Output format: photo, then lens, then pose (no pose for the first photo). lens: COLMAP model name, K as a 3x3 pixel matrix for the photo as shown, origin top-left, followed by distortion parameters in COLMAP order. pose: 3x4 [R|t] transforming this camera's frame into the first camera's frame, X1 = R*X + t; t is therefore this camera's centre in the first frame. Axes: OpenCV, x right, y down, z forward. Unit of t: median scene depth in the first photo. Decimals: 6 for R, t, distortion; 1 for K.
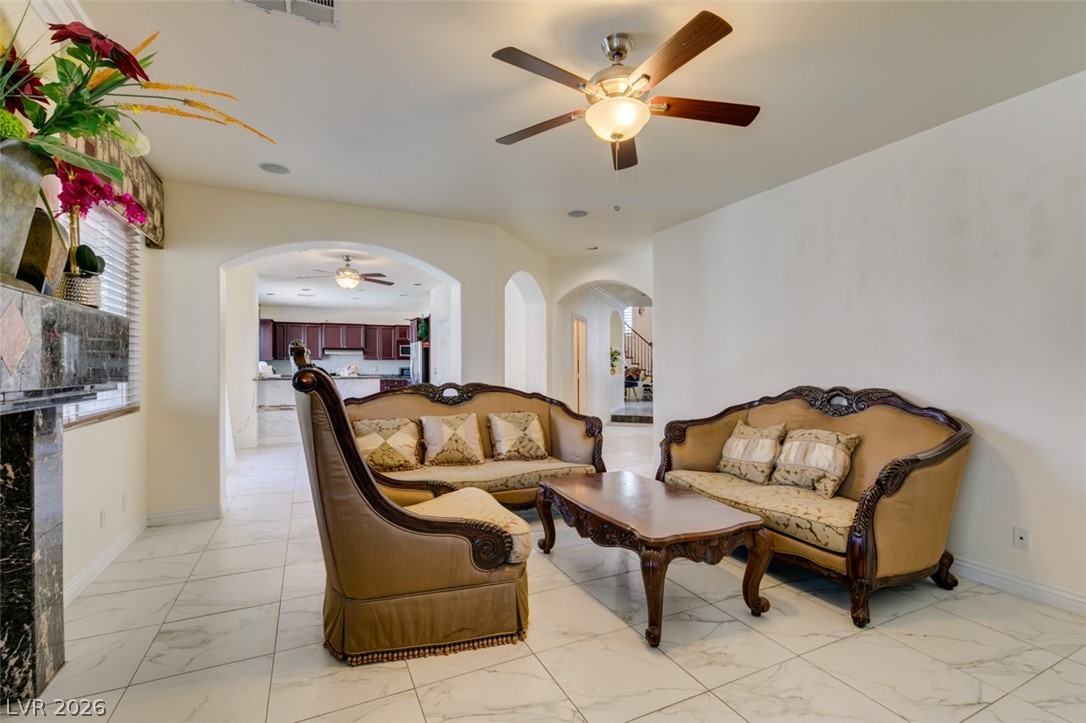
lens RADIAL K [[485.8, 0, 542.2], [0, 485.8, 361.1], [0, 0, 1]] dist [-0.001801, -0.000706]
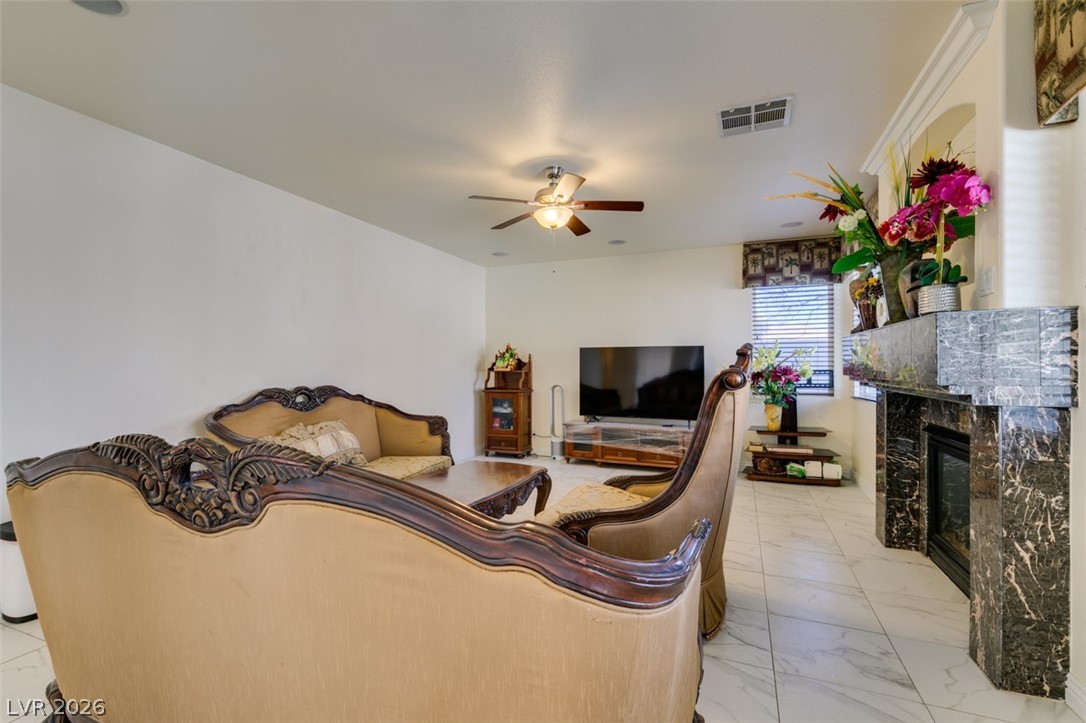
lens RADIAL K [[484.8, 0, 541.1], [0, 484.8, 365.5], [0, 0, 1]] dist [0.004935, -0.000160]
pose [[-0.669739, 0.004335, 0.742584, -0.637661], [-0.000730, 0.999979, -0.006497, 0.008626], [-0.742597, -0.004894, -0.669721, 1.320282]]
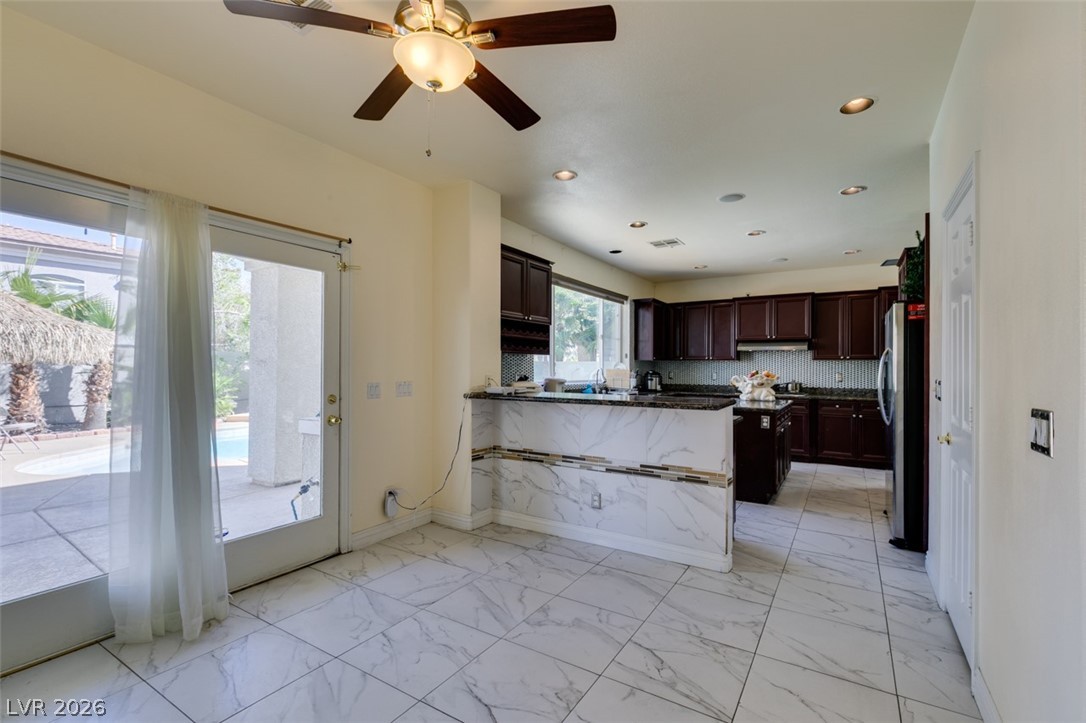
lens RADIAL K [[487.6, 0, 540.9], [0, 487.6, 364.8], [0, 0, 1]] dist [0.004641, -0.000353]
pose [[0.530506, 0.000873, -0.847680, -0.250712], [-0.000928, 0.999999, 0.000449, 0.009679], [0.847680, 0.000549, 0.530507, 1.666546]]
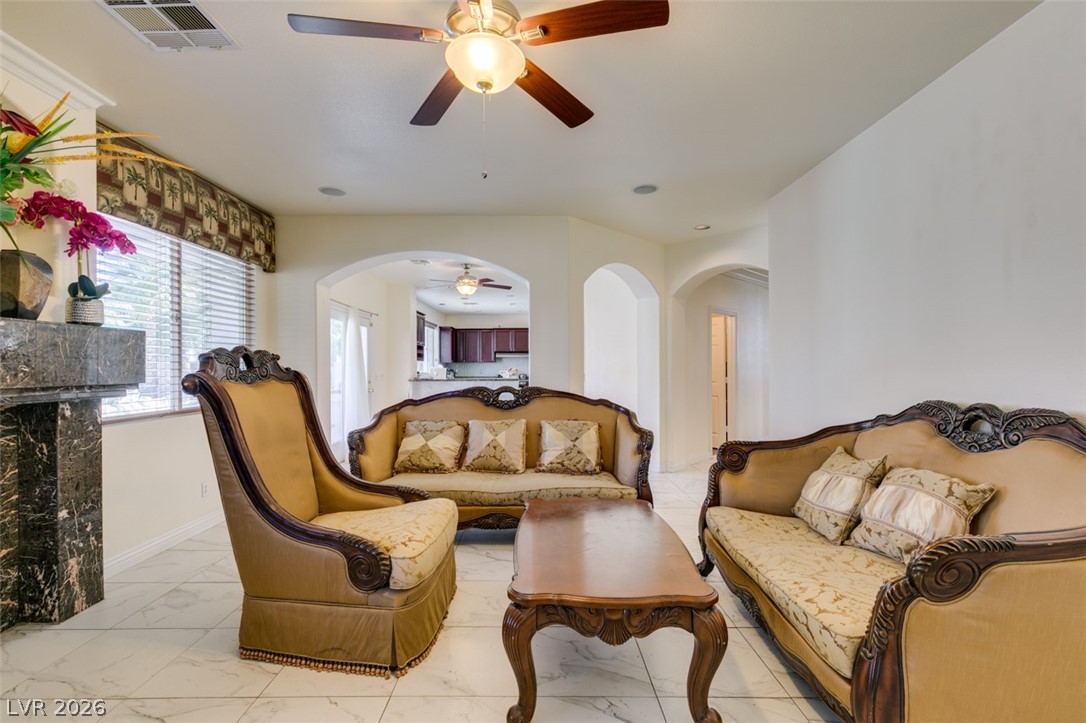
lens RADIAL K [[493.6, 0, 534.2], [0, 493.6, 365.8], [0, 0, 1]] dist [0.005492, -0.000298]
pose [[0.899415, -0.002100, -0.437091, 0.365495], [0.004720, 0.999977, 0.004907, -0.001062], [0.437071, -0.006476, 0.899404, 0.183631]]
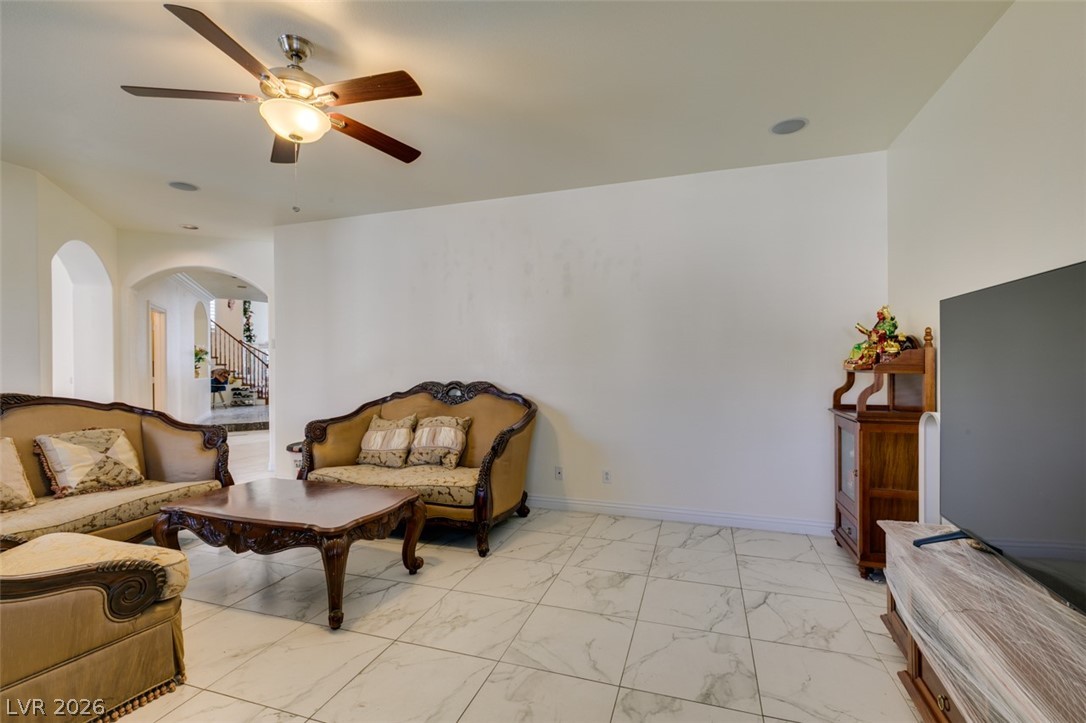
lens RADIAL K [[484.1, 0, 543.4], [0, 484.1, 363.7], [0, 0, 1]] dist [-0.000475, -0.000368]
pose [[0.693359, -0.007103, 0.720557, -0.132234], [0.003023, 0.999971, 0.006948, -0.000512], [-0.720586, -0.002639, 0.693361, -0.039121]]
